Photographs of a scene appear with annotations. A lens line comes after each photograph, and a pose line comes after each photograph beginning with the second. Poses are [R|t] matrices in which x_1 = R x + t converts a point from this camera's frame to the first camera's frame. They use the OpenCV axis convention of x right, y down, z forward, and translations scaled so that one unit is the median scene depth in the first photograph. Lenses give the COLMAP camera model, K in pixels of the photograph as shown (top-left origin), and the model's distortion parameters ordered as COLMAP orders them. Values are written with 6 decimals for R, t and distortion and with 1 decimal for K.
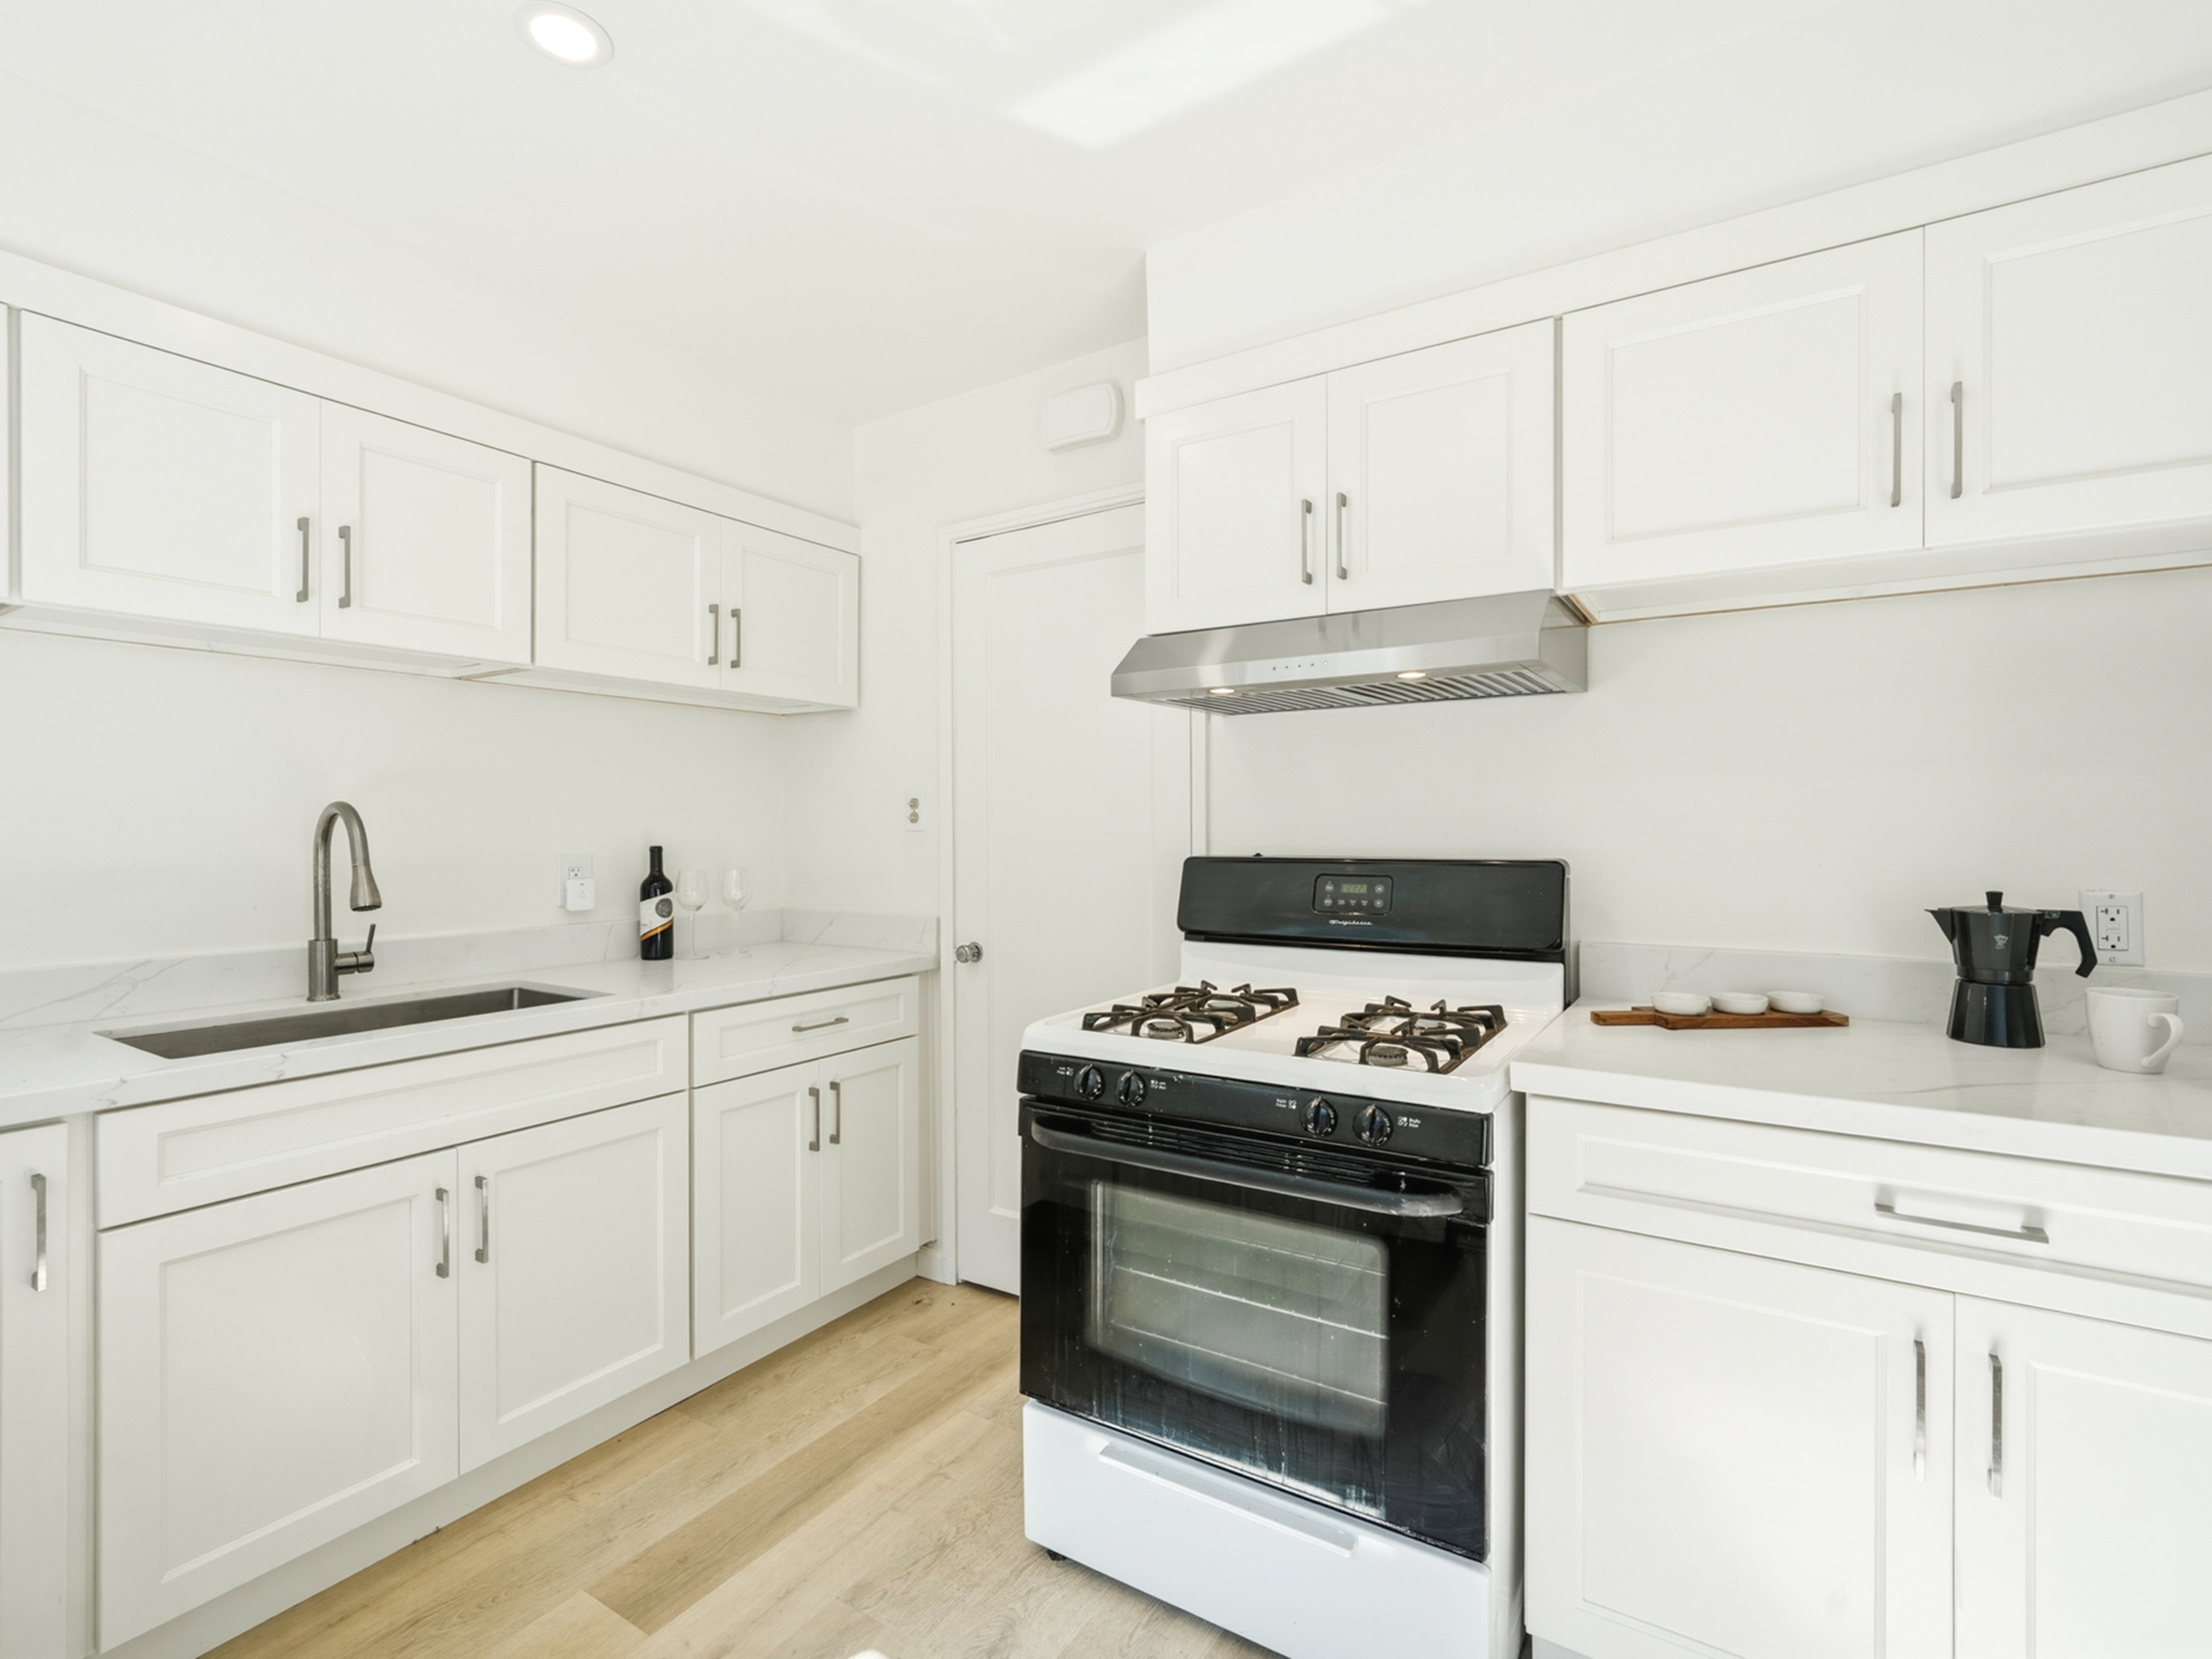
lens RADIAL K [[1029.7, 0, 1106.0], [0, 1029.7, 829.5], [0, 0, 1]] dist [-0.000147, 0.000712]
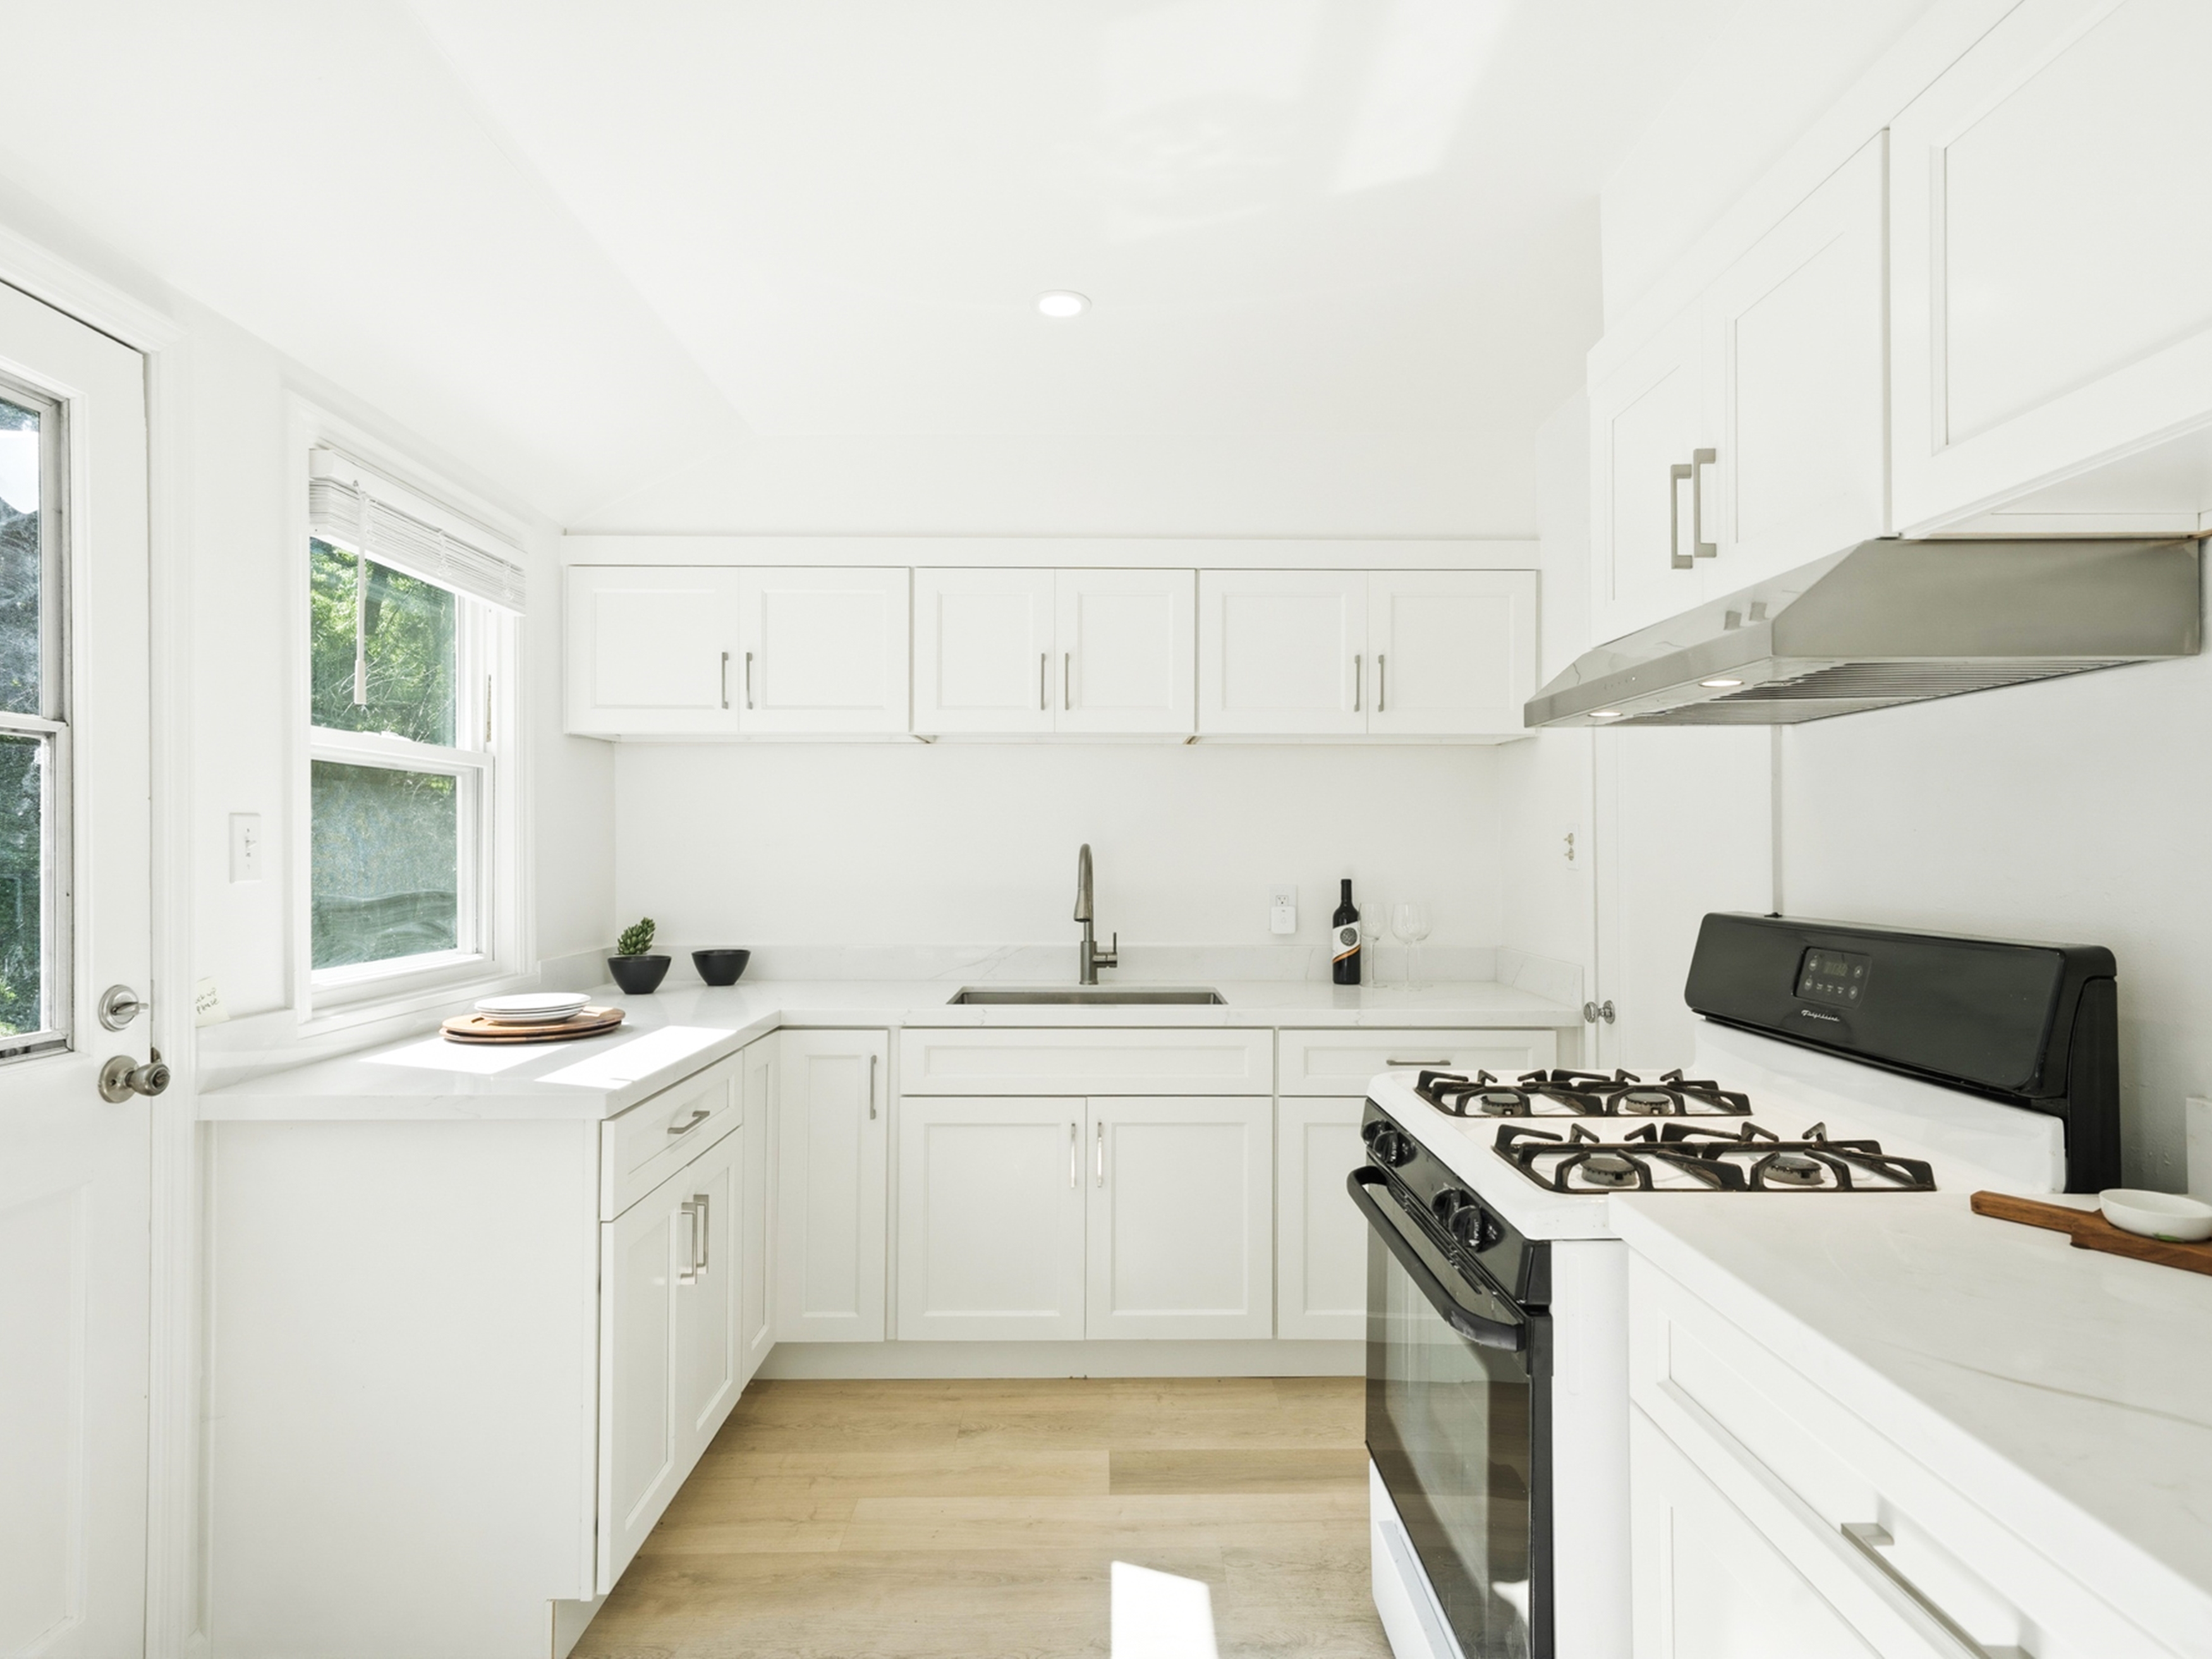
lens RADIAL K [[1204.8, 0, 1106.0], [0, 1204.8, 829.5], [0, 0, 1]] dist [0.030934, -0.000105]
pose [[0.550551, -0.009273, -0.834750, 0.619662], [-0.002857, 0.999912, -0.012993, -0.024177], [0.834797, 0.009538, 0.550475, 0.110599]]
